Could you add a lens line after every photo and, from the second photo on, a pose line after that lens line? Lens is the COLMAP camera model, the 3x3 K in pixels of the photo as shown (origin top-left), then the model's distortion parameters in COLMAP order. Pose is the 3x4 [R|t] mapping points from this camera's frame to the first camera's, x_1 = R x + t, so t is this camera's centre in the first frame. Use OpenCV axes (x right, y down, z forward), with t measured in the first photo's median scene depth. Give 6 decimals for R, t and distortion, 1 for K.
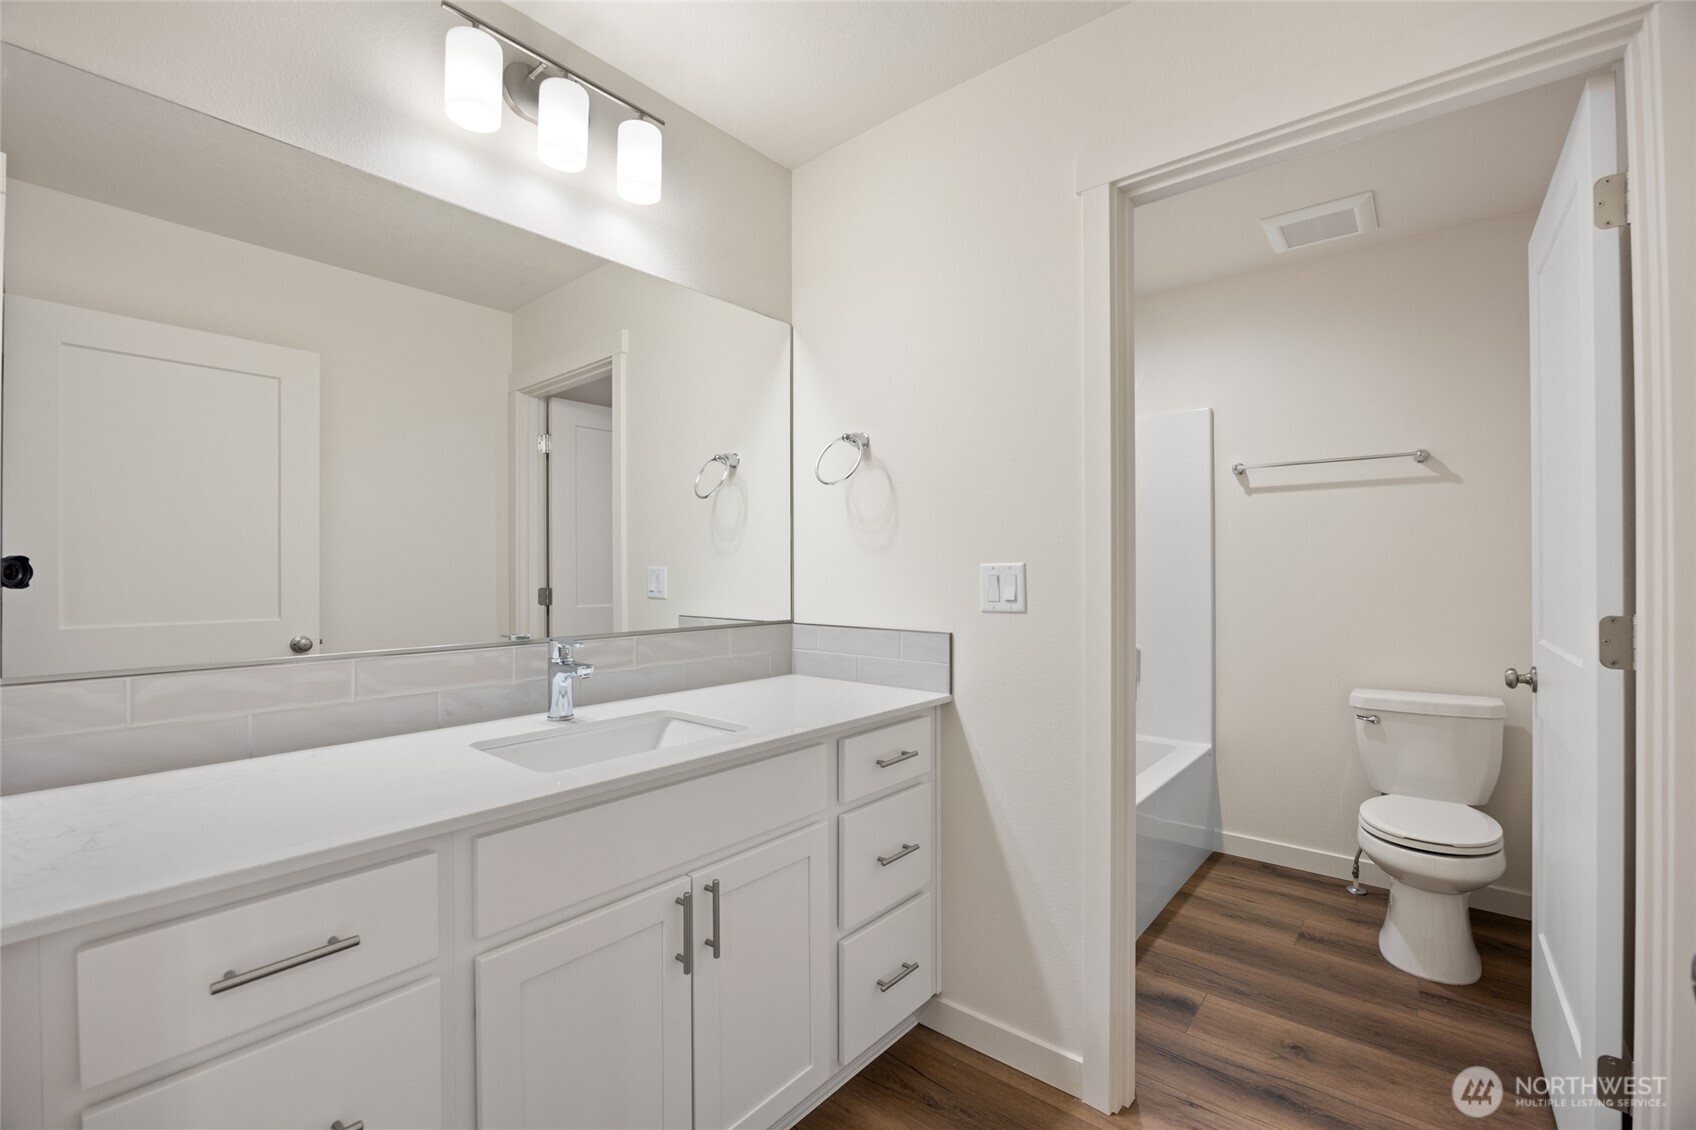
lens RADIAL K [[720.5, 0, 852.8], [0, 720.5, 561.6], [0, 0, 1]] dist [-0.011340, 0.000197]
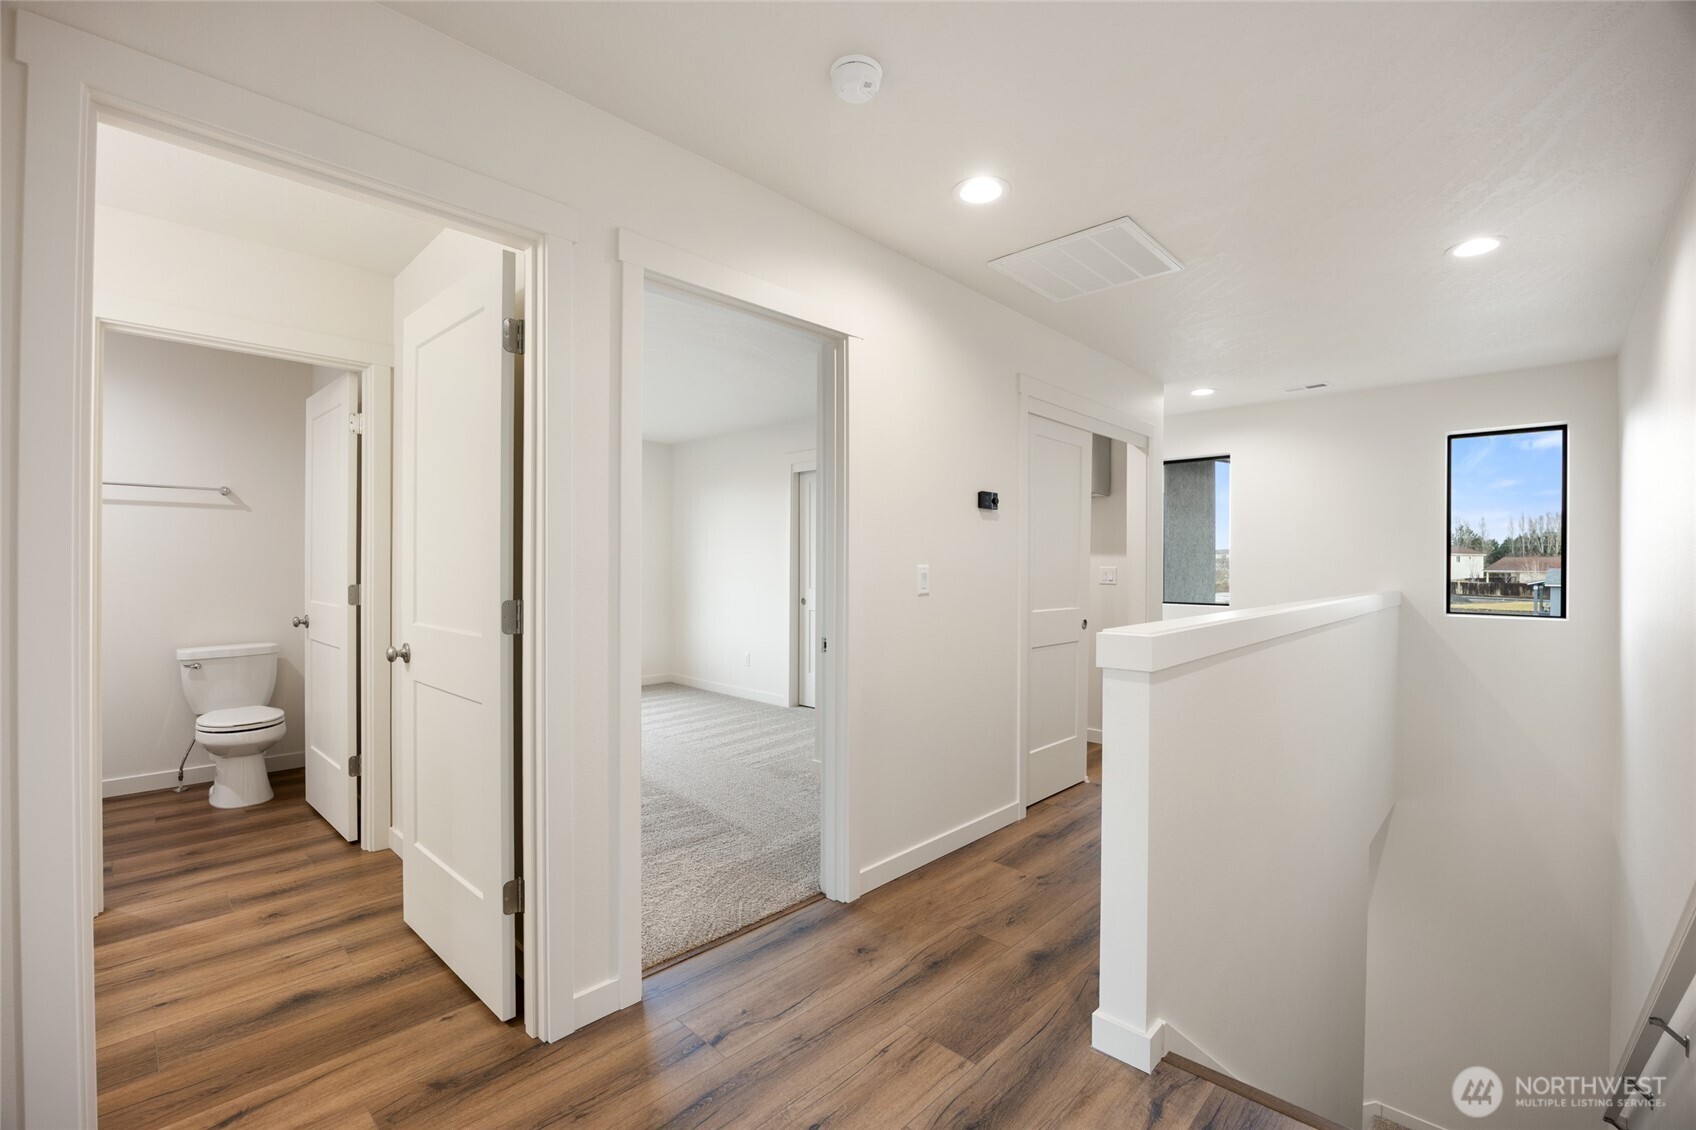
lens RADIAL K [[739.8, 0, 852.2], [0, 739.8, 569.6], [0, 0, 1]] dist [-0.016880, 0.000239]
pose [[0.077154, -0.007783, 0.996989, -0.754896], [-0.014919, 0.999849, 0.008960, -0.015902], [-0.996908, -0.015565, 0.077026, -0.526037]]
